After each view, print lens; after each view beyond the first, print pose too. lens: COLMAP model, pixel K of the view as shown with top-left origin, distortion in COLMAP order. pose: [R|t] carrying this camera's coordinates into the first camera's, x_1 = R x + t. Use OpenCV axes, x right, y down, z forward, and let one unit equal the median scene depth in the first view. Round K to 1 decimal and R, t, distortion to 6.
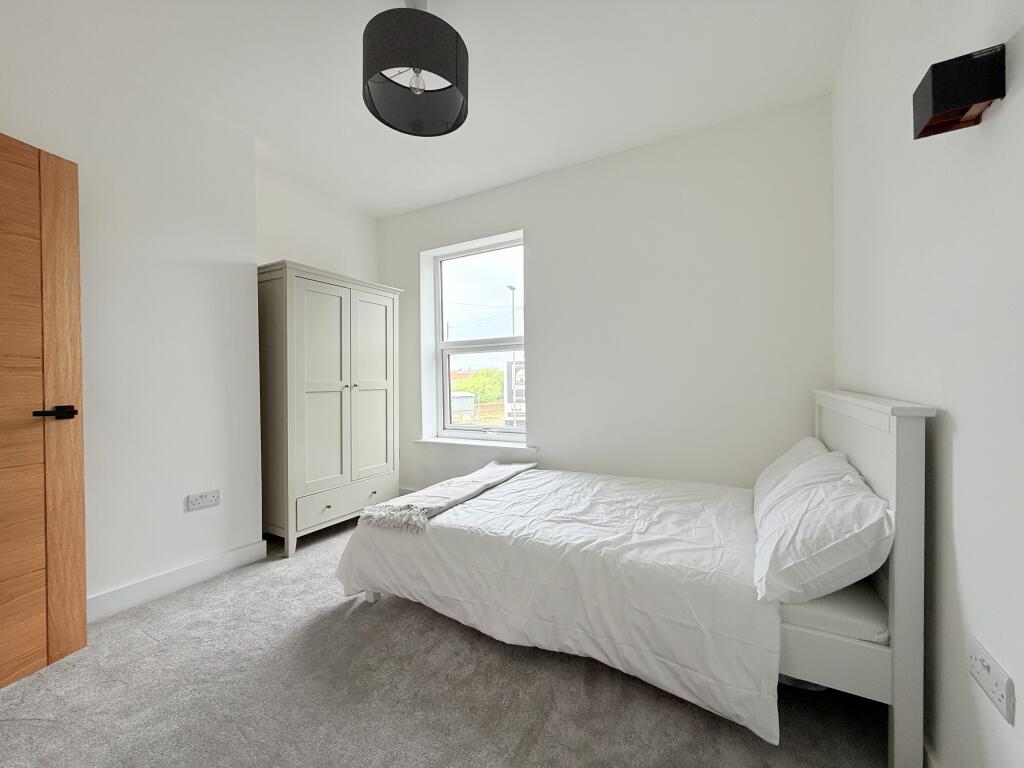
lens RADIAL K [[407.1, 0, 512.0], [0, 407.1, 384.0], [0, 0, 1]] dist [0.000196, 0.000041]
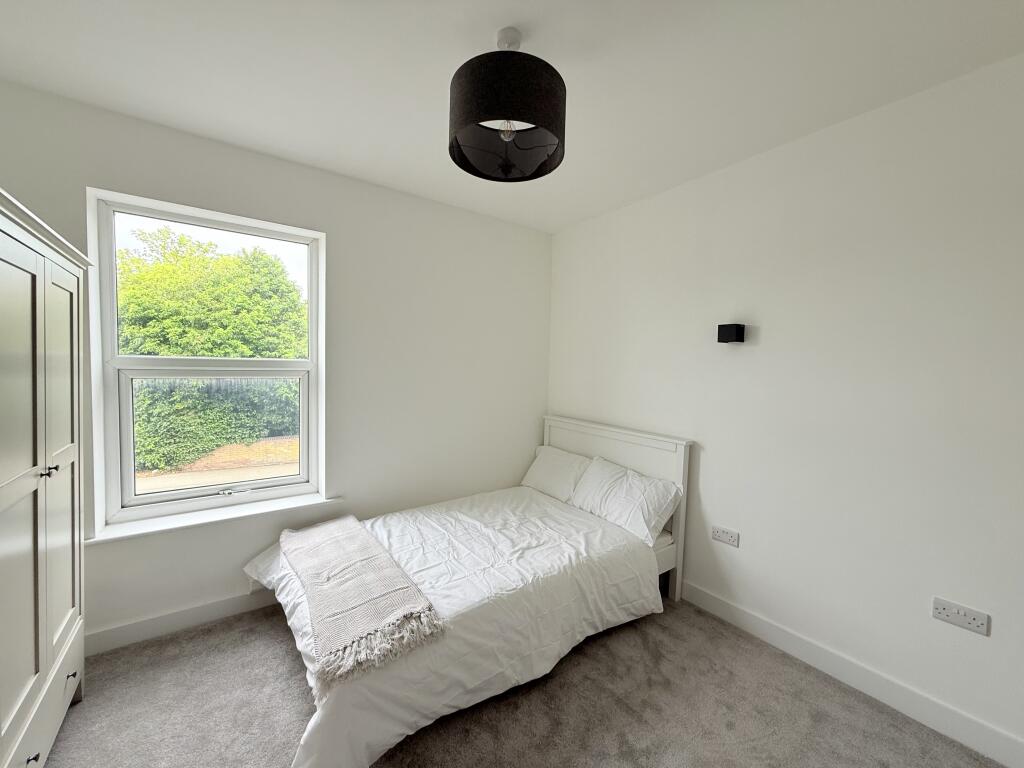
lens RADIAL K [[407.1, 0, 512.0], [0, 407.1, 384.0], [0, 0, 1]] dist [0.000196, 0.000041]
pose [[0.417833, -0.016478, 0.908374, -0.959569], [-0.020521, 0.999409, 0.027569, -0.190626], [-0.908292, -0.030160, 0.417248, 0.551712]]
